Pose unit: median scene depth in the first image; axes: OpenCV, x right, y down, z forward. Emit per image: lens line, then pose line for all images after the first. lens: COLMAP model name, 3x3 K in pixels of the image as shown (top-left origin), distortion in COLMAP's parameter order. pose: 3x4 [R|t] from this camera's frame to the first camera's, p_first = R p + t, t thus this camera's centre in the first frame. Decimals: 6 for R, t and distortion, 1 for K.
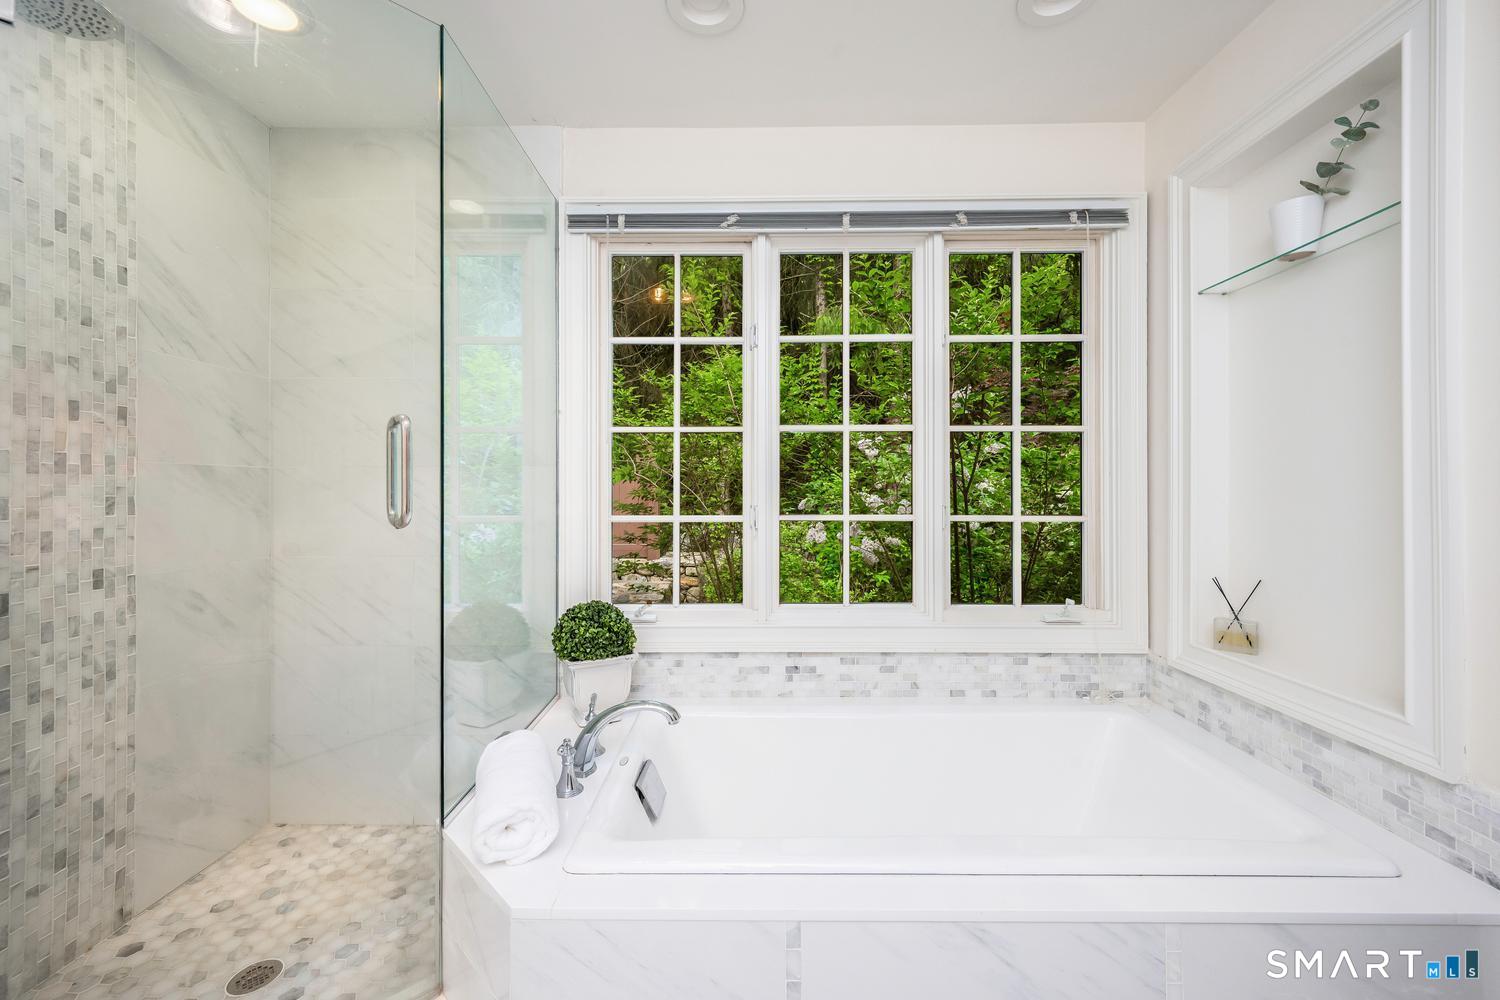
lens RADIAL K [[612.5, 0, 747.6], [0, 612.5, 493.4], [0, 0, 1]] dist [0.003487, -0.000448]
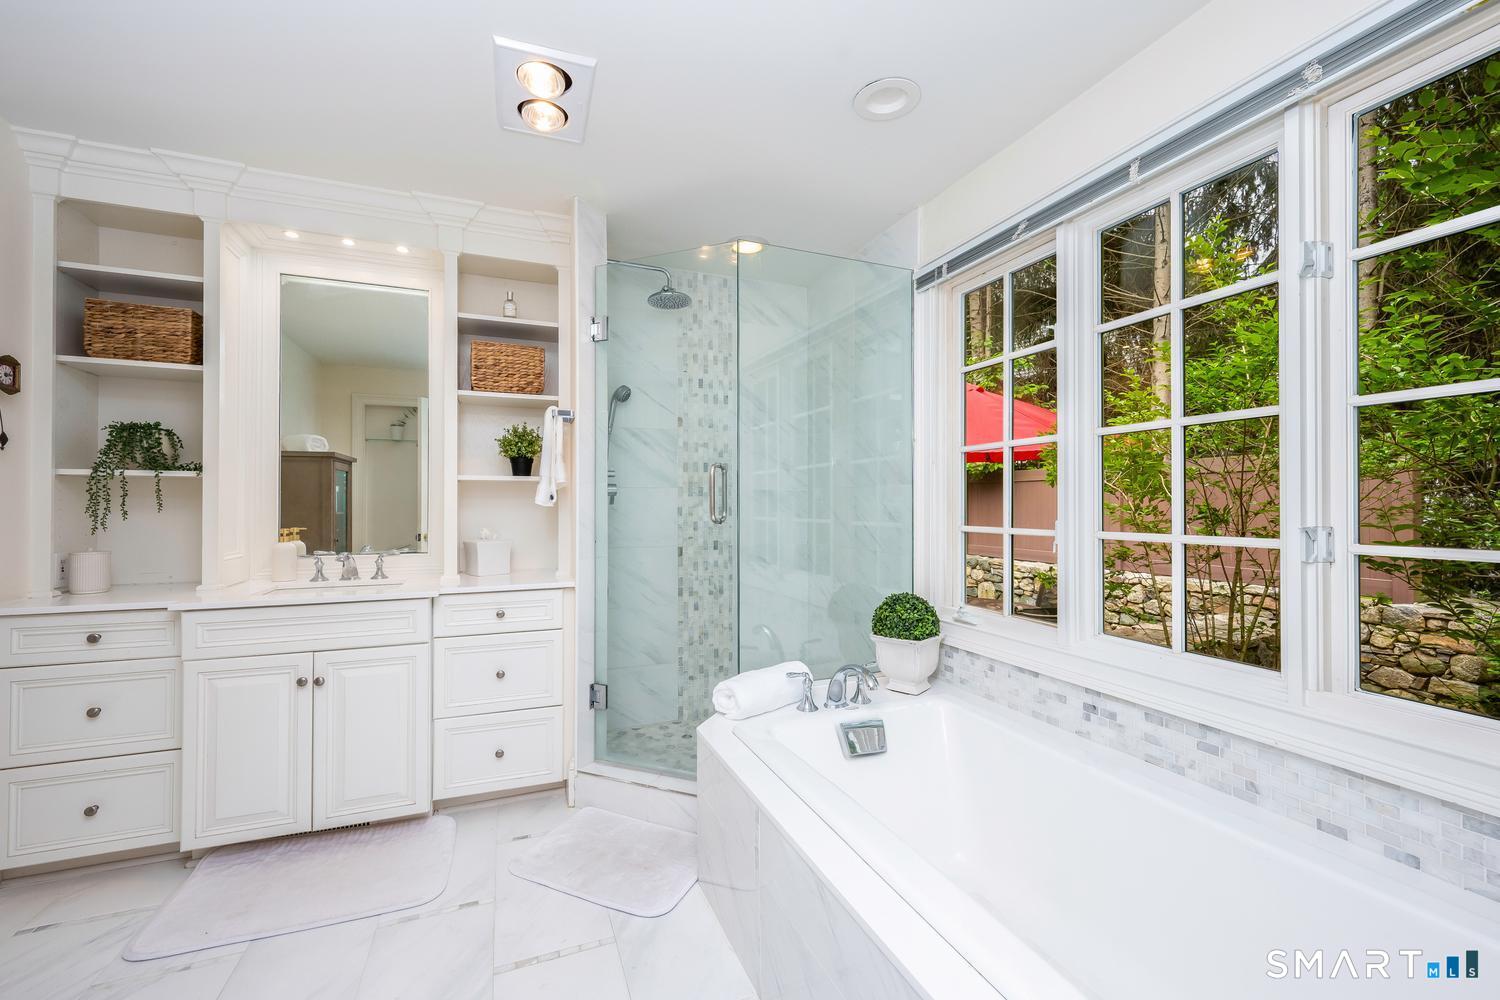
lens RADIAL K [[612.5, 0, 748.8], [0, 612.5, 502.1], [0, 0, 1]] dist [0.003487, -0.000448]
pose [[0.381905, -0.000706, -0.924201, 0.922573], [0.000726, 1.000000, -0.000464, -0.008969], [0.924201, -0.000494, 0.381905, 0.284854]]
